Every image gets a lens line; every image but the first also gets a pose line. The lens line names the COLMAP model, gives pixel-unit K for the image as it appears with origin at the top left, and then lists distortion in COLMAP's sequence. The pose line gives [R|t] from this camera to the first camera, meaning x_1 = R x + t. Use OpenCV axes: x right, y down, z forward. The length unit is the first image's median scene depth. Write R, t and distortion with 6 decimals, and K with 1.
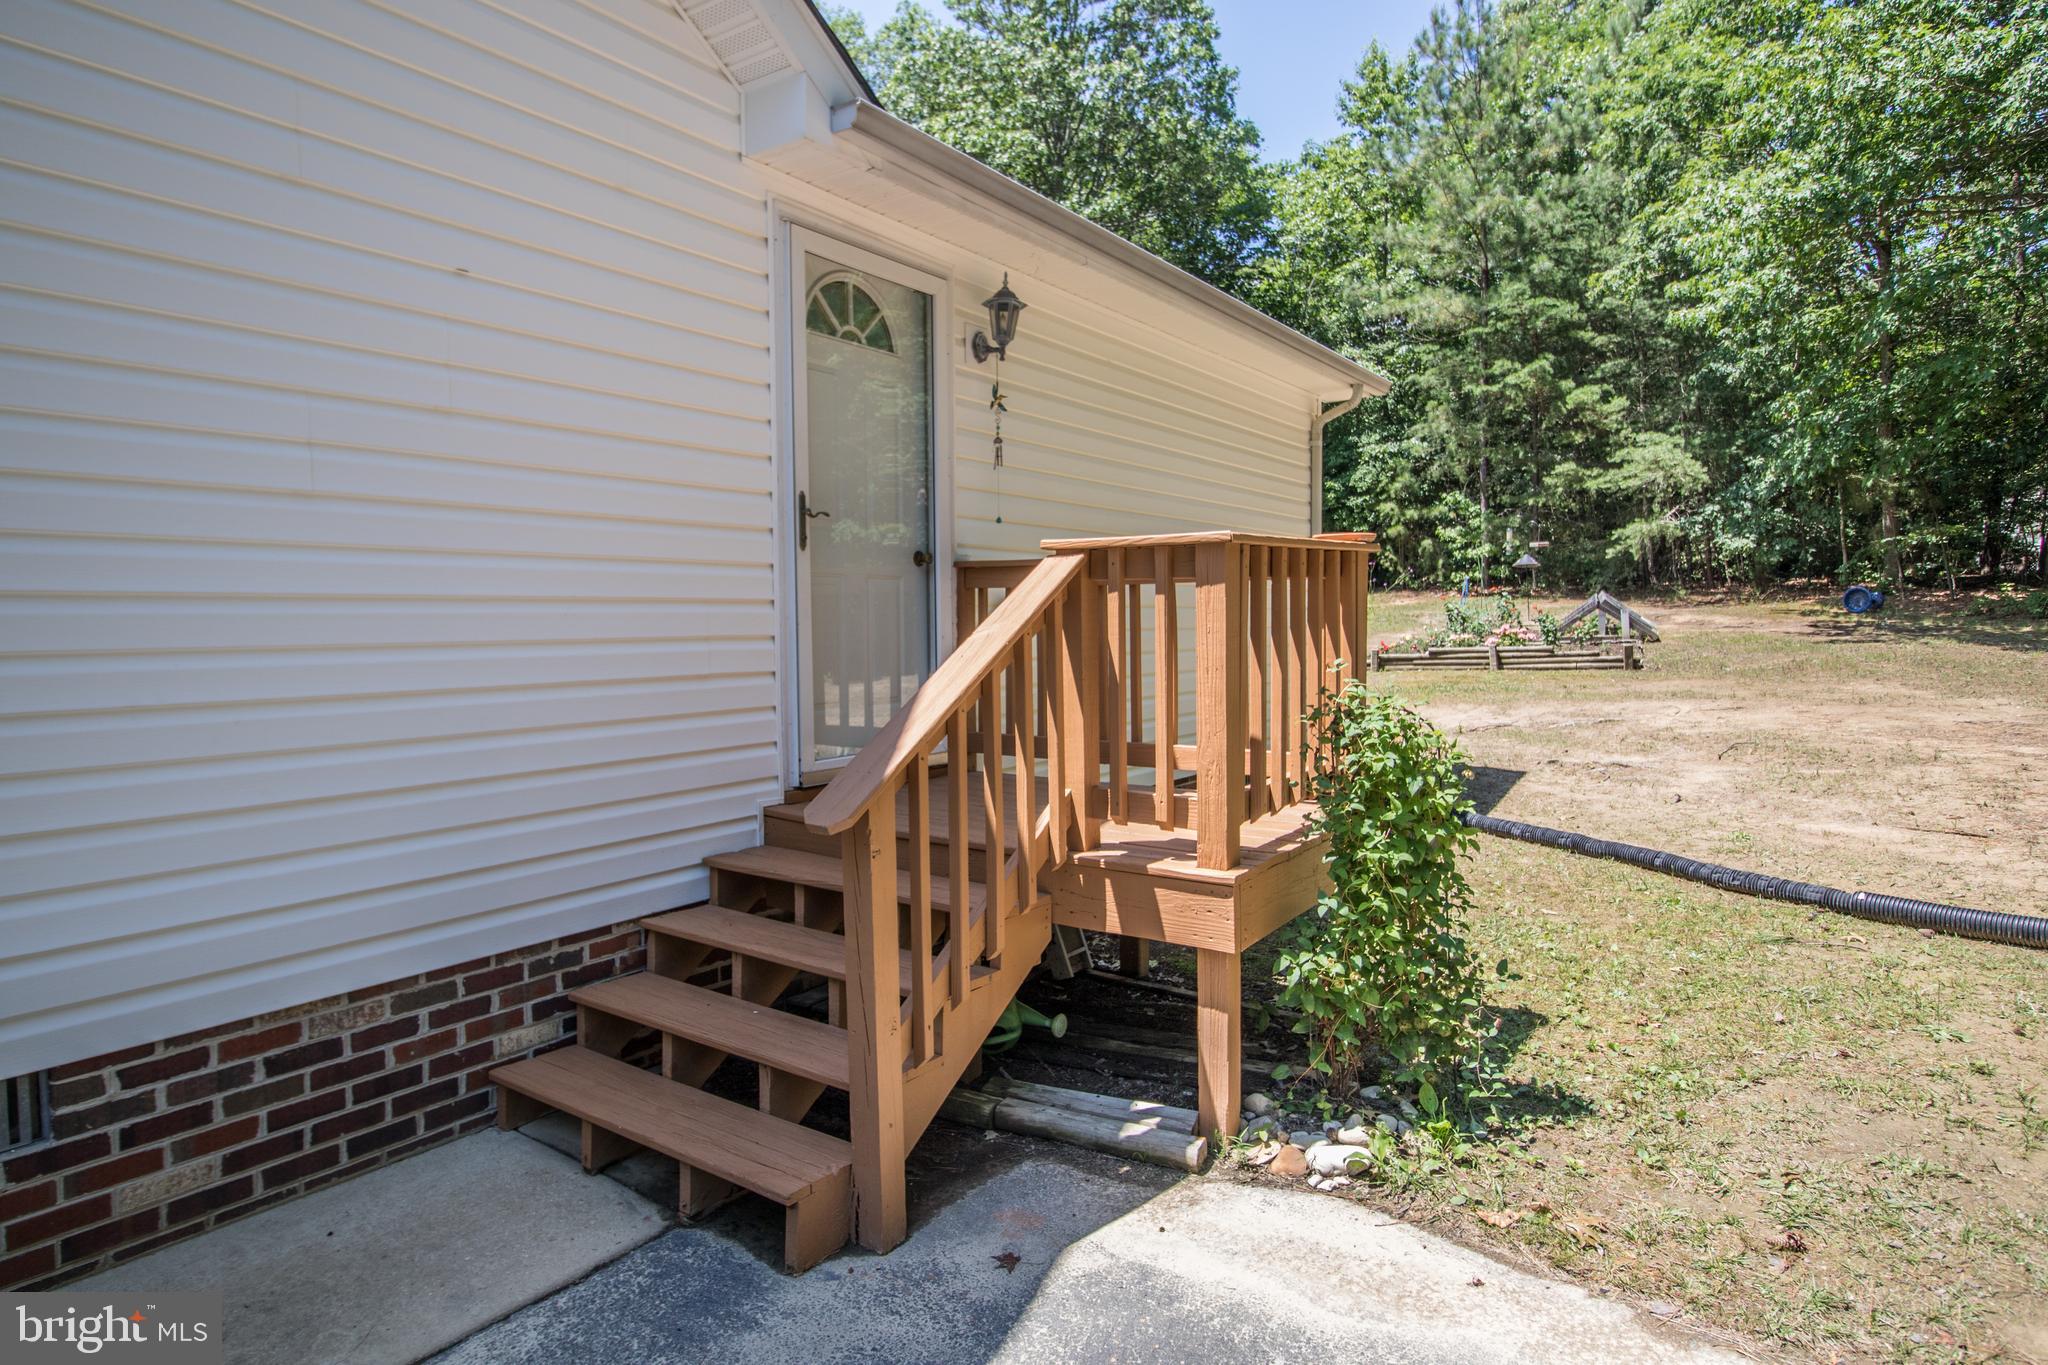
lens RADIAL K [[1188.1, 0, 1024.0], [0, 1188.1, 682.5], [0, 0, 1]] dist [0.017131, 0.000037]
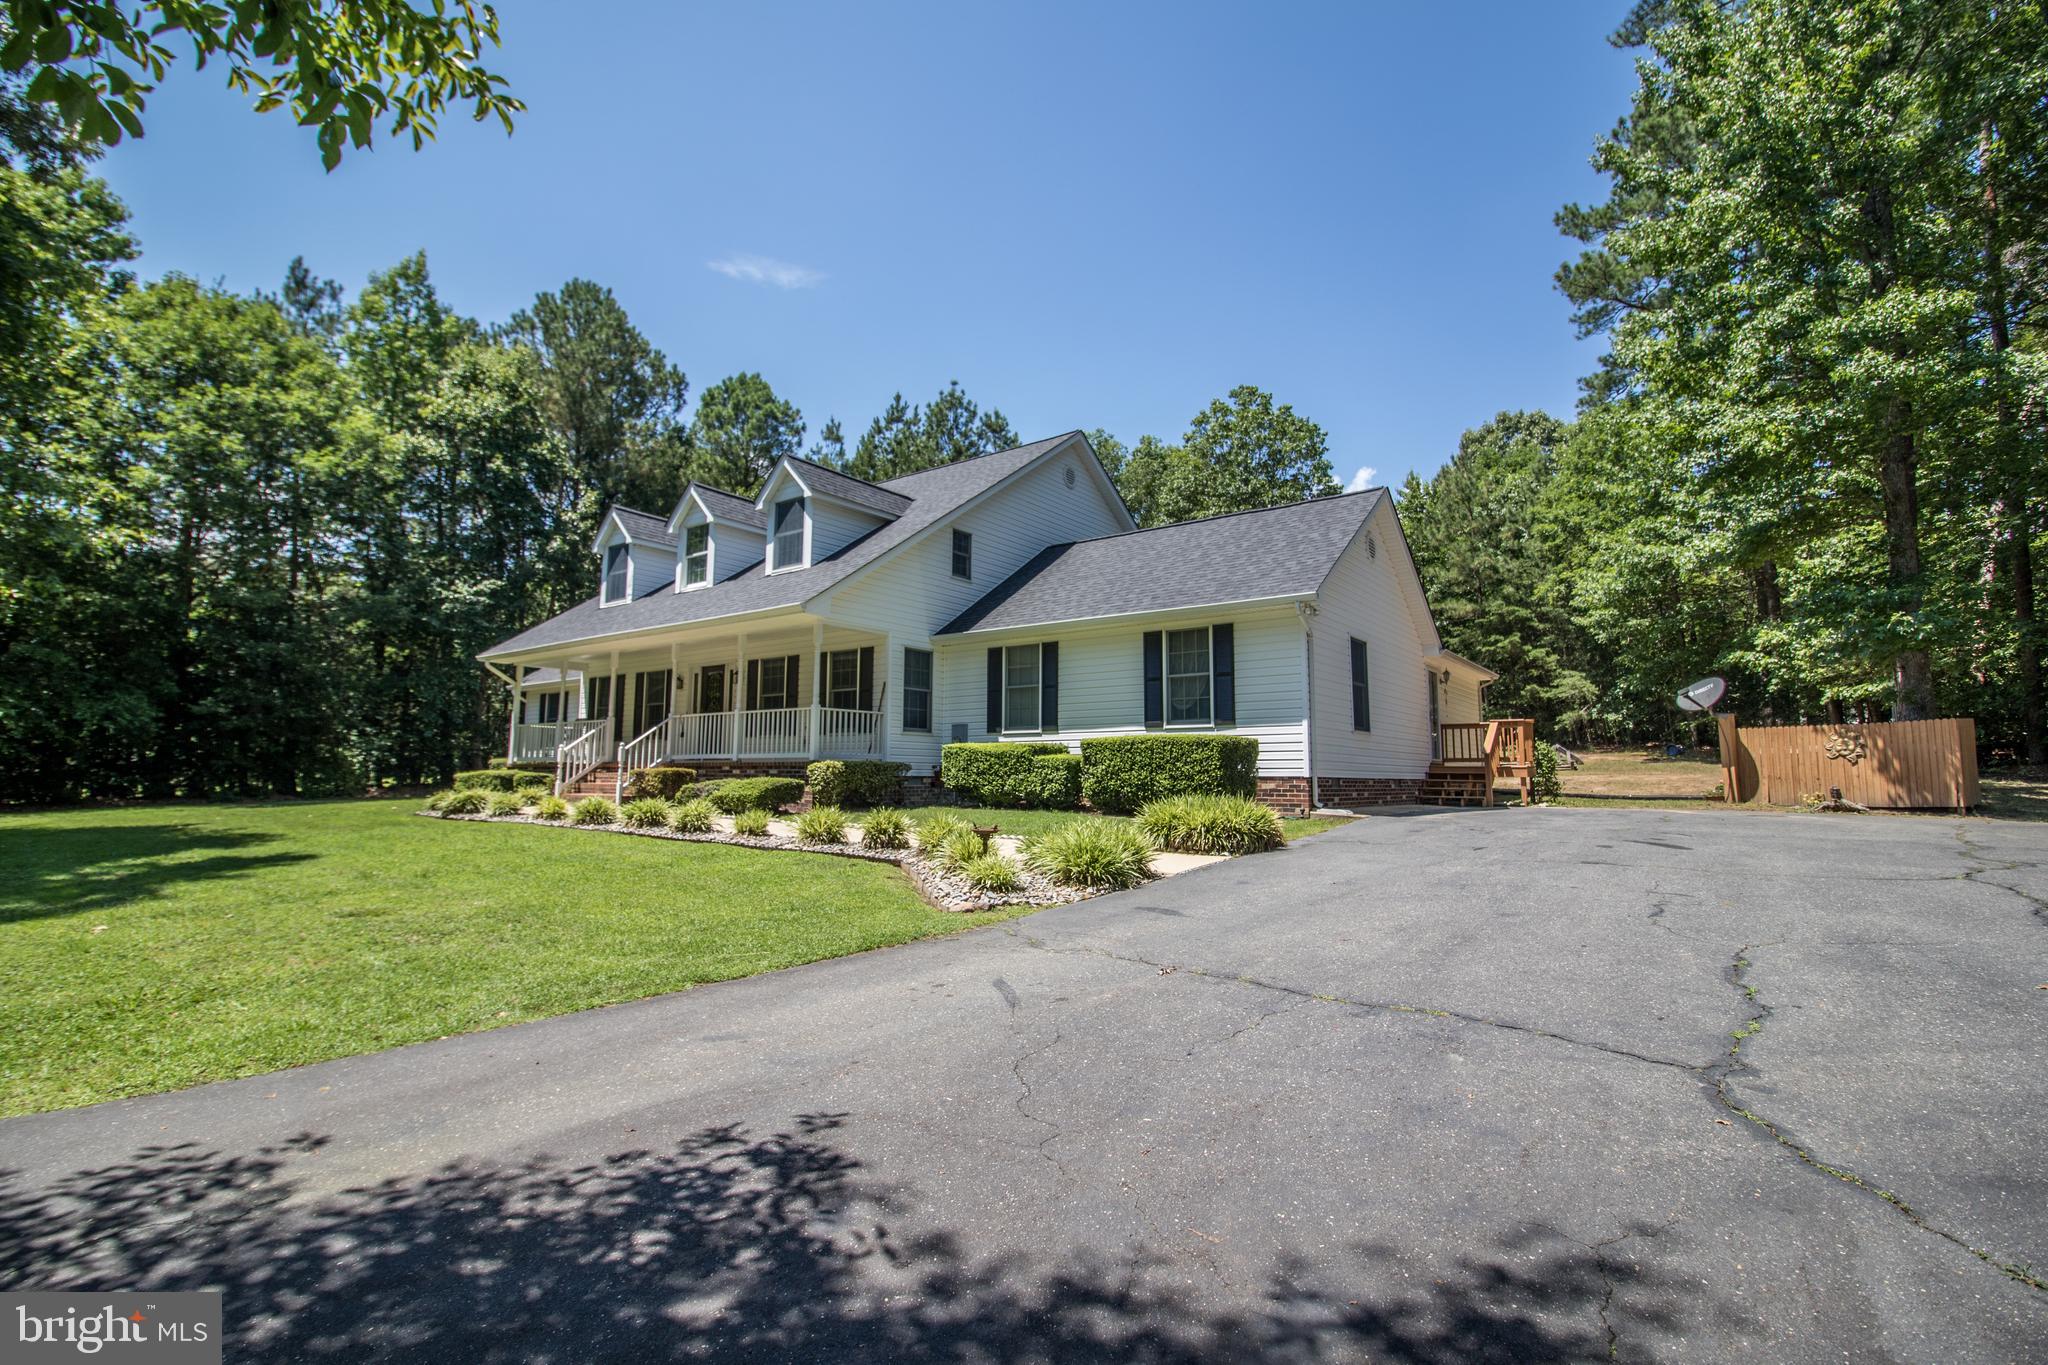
lens RADIAL K [[938.9, 0, 1026.6], [0, 938.9, 678.8], [0, 0, 1]] dist [-0.000547, -0.013164]
pose [[0.999107, 0.001088, -0.042246, -0.357778], [-0.007930, 0.986735, -0.162144, 0.079312], [0.041509, 0.162334, 0.985862, -0.656845]]
